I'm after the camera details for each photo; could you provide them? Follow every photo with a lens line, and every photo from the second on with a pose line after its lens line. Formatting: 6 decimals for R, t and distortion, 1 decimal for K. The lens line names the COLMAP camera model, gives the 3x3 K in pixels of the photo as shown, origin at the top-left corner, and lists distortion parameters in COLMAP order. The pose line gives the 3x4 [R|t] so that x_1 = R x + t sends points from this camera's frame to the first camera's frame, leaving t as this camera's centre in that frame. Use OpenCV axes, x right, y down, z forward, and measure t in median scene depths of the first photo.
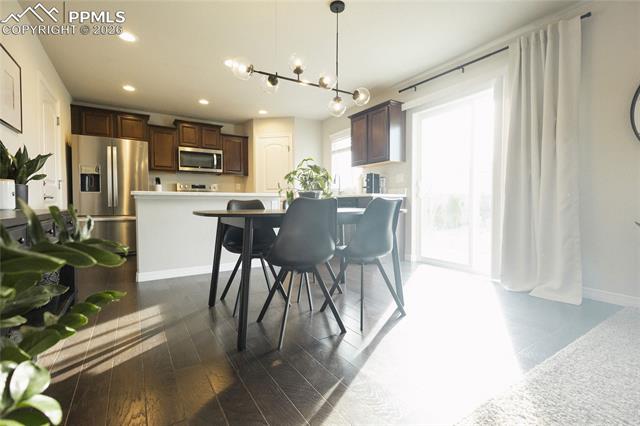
lens RADIAL K [[293.5, 0, 321.4], [0, 293.5, 212.8], [0, 0, 1]] dist [0.009042, -0.002391]
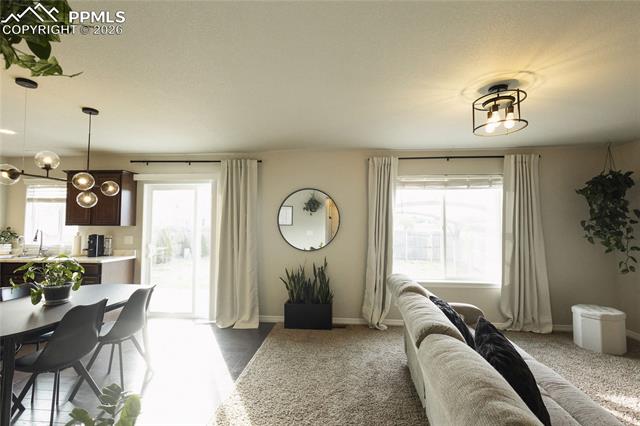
lens RADIAL K [[293.5, 0, 318.8], [0, 293.5, 210.9], [0, 0, 1]] dist [0.009042, -0.002391]
pose [[0.598877, 0.048580, 0.799366, -0.158739], [0.019395, 0.996986, -0.075121, -0.114068], [-0.800606, 0.060492, 0.596129, -0.176111]]
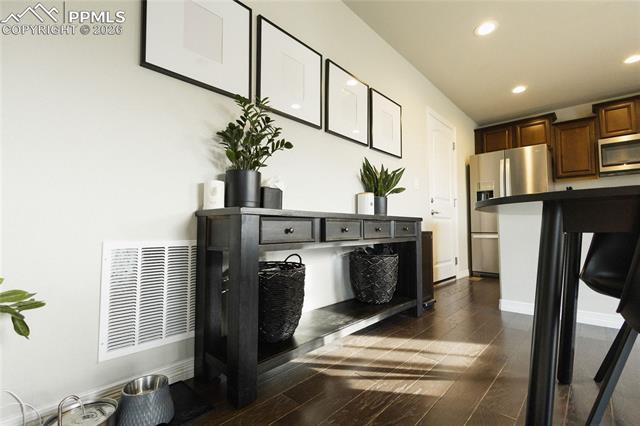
lens RADIAL K [[293.5, 0, 324.2], [0, 293.5, 213.1], [0, 0, 1]] dist [0.009042, -0.002391]
pose [[0.253215, -0.053585, -0.965925, 0.033211], [-0.033494, 0.997381, -0.064110, 0.023385], [0.966830, 0.048586, 0.250756, 0.201395]]
